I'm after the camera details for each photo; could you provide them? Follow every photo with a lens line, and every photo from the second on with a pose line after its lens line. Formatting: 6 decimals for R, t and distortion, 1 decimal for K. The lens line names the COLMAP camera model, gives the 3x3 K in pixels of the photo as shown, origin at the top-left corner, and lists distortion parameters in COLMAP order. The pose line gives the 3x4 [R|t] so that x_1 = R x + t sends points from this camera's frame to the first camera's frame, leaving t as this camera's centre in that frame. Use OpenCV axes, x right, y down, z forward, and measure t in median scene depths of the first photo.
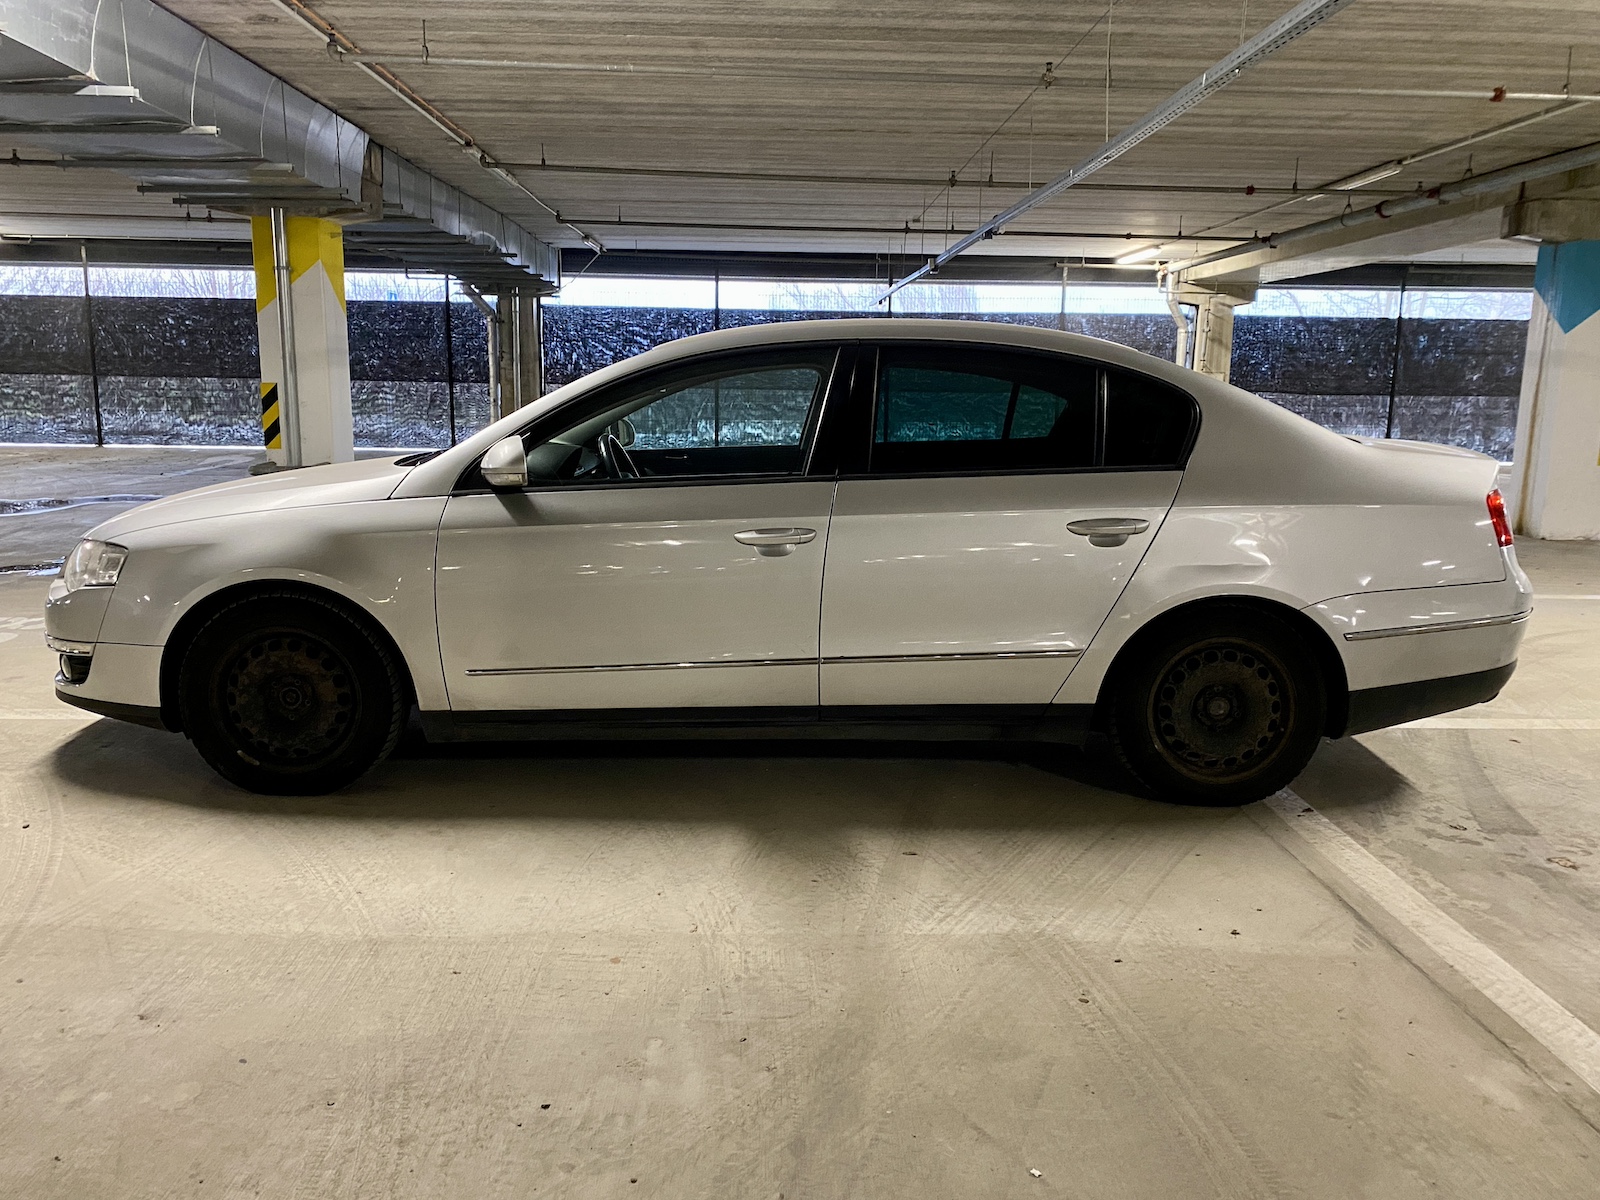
lens RADIAL K [[1221.5, 0, 800.0], [0, 1221.5, 600.0], [0, 0, 1]] dist [0.025354, -0.033643]
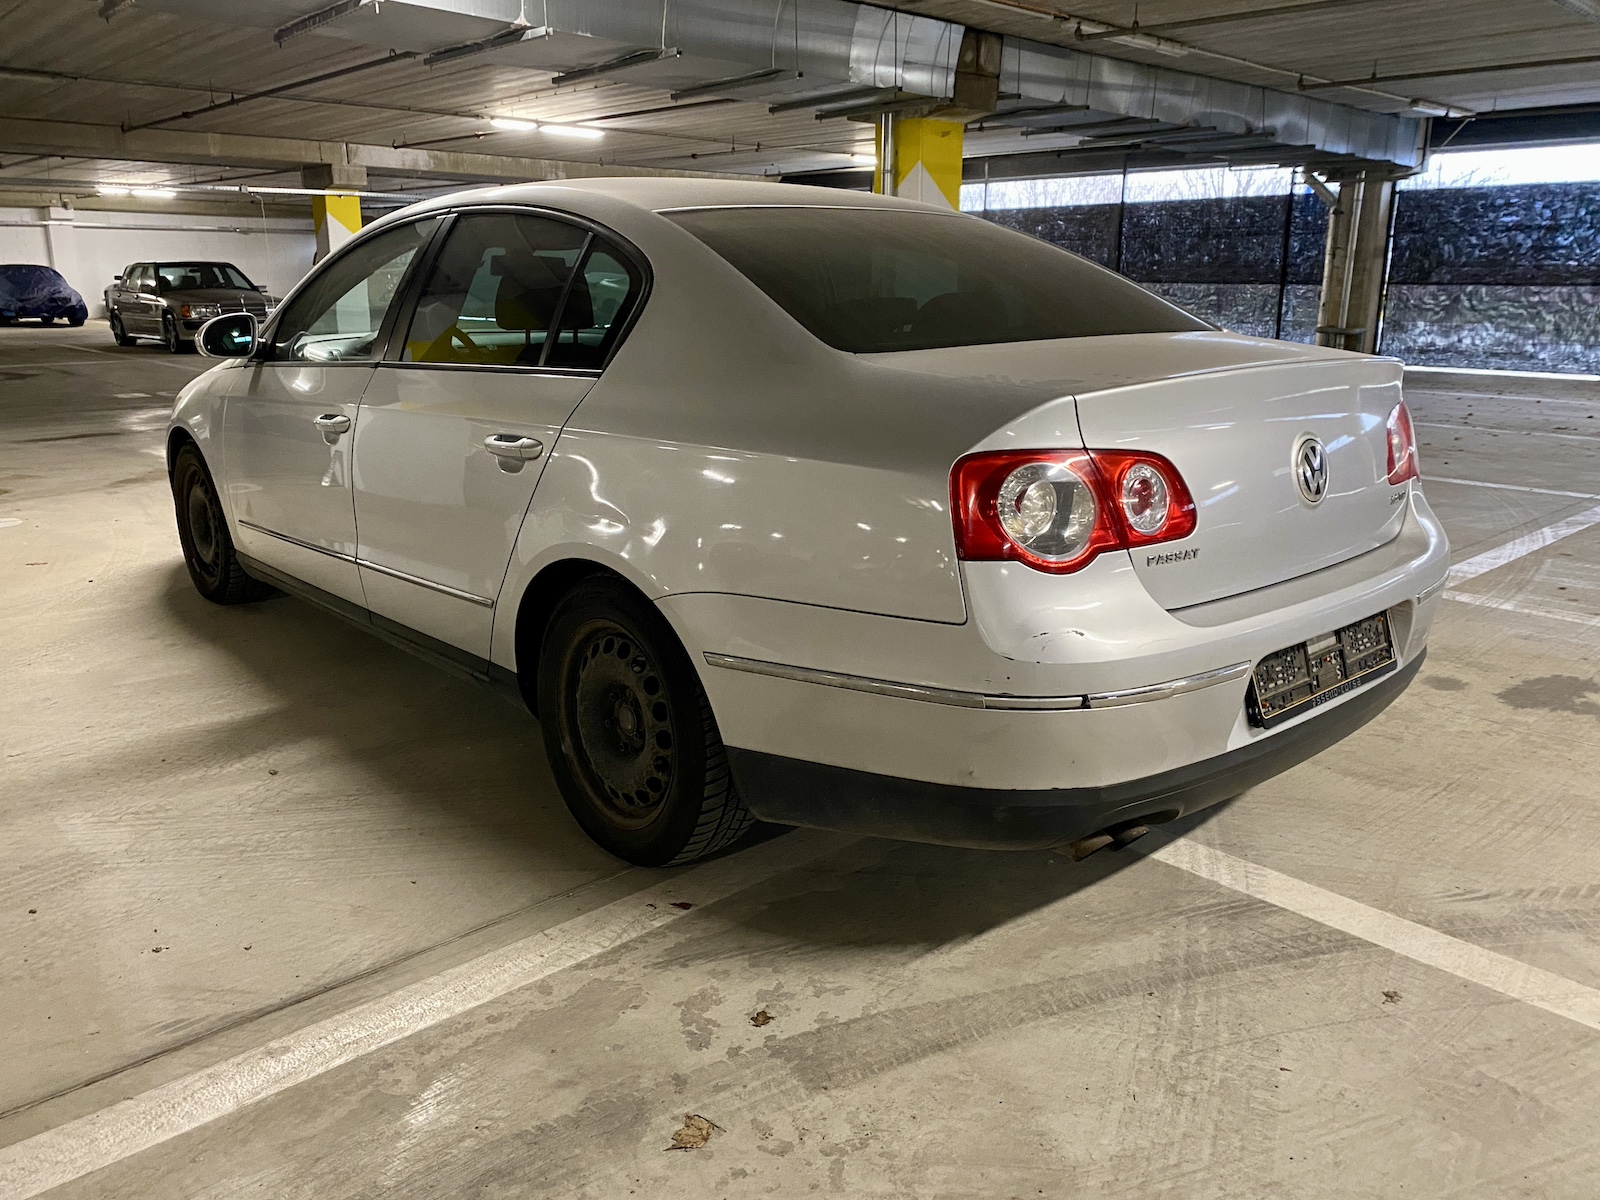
lens RADIAL K [[1221.5, 0, 800.0], [0, 1221.5, 600.0], [0, 0, 1]] dist [0.025354, -0.033643]
pose [[0.649213, 0.182882, -0.738293, 0.937774], [-0.130284, 0.983056, 0.128948, -0.085802], [0.749365, 0.012473, 0.662040, 0.627867]]
